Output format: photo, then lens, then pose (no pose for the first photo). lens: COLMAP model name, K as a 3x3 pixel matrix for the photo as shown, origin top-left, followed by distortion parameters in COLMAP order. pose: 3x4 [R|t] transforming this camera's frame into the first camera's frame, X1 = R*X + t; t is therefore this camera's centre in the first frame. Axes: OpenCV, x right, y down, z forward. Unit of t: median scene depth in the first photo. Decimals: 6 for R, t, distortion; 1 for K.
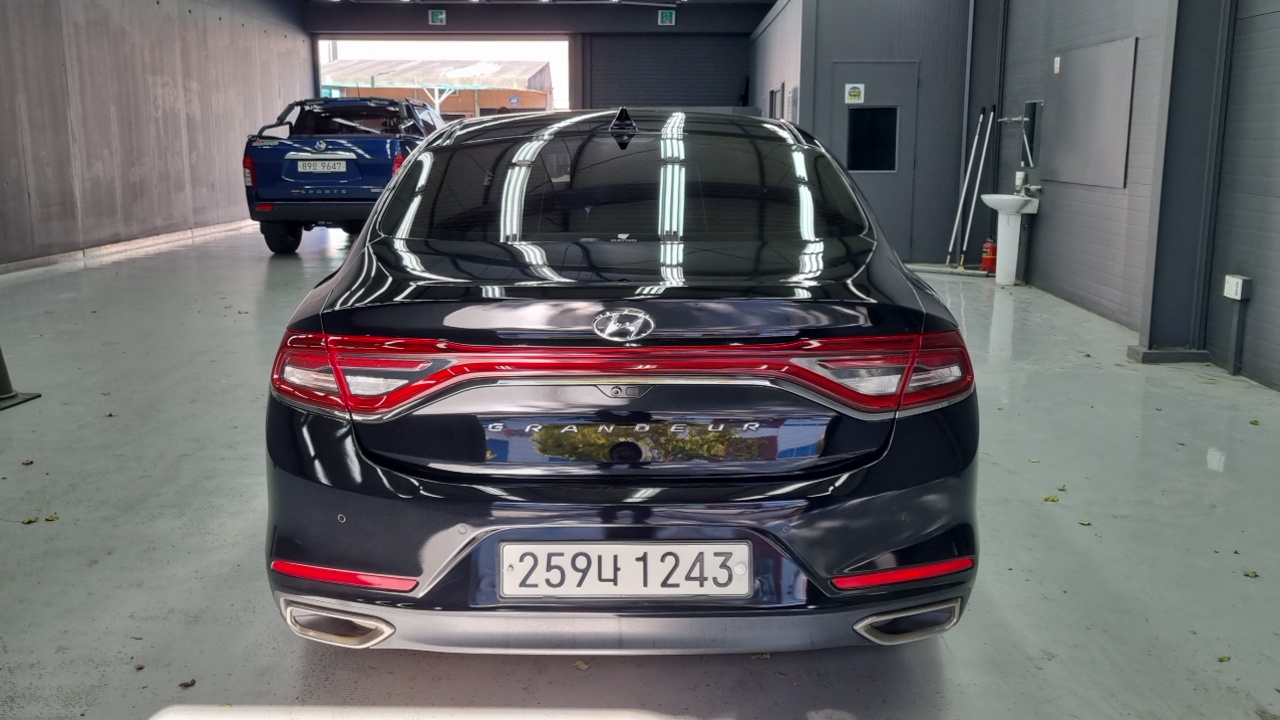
lens RADIAL K [[1000.3, 0, 637.9], [0, 1000.3, 358.8], [0, 0, 1]] dist [0.031925, -0.021864]
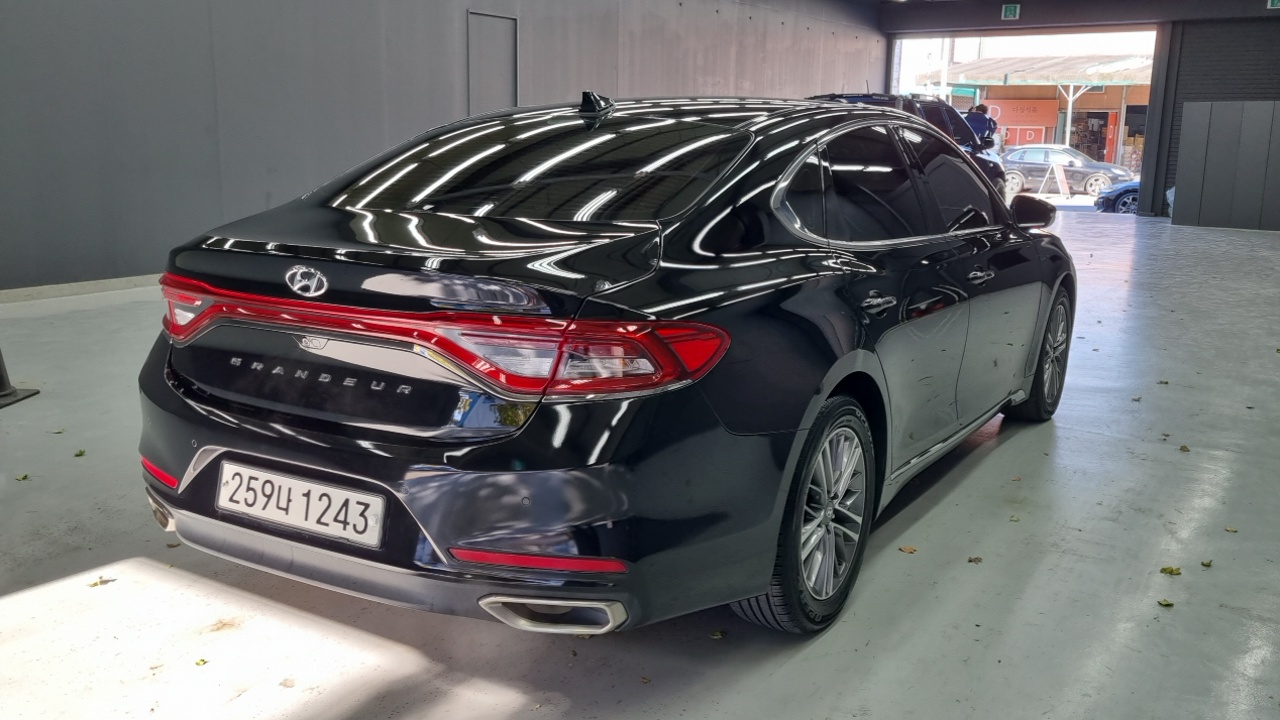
lens RADIAL K [[1000.3, 0, 638.4], [0, 1000.3, 357.1], [0, 0, 1]] dist [0.031925, -0.021864]
pose [[0.888645, 0.115788, -0.443737, 0.799030], [-0.115227, 0.992935, 0.028336, -0.023761], [0.443883, 0.025950, 0.895709, 0.170002]]
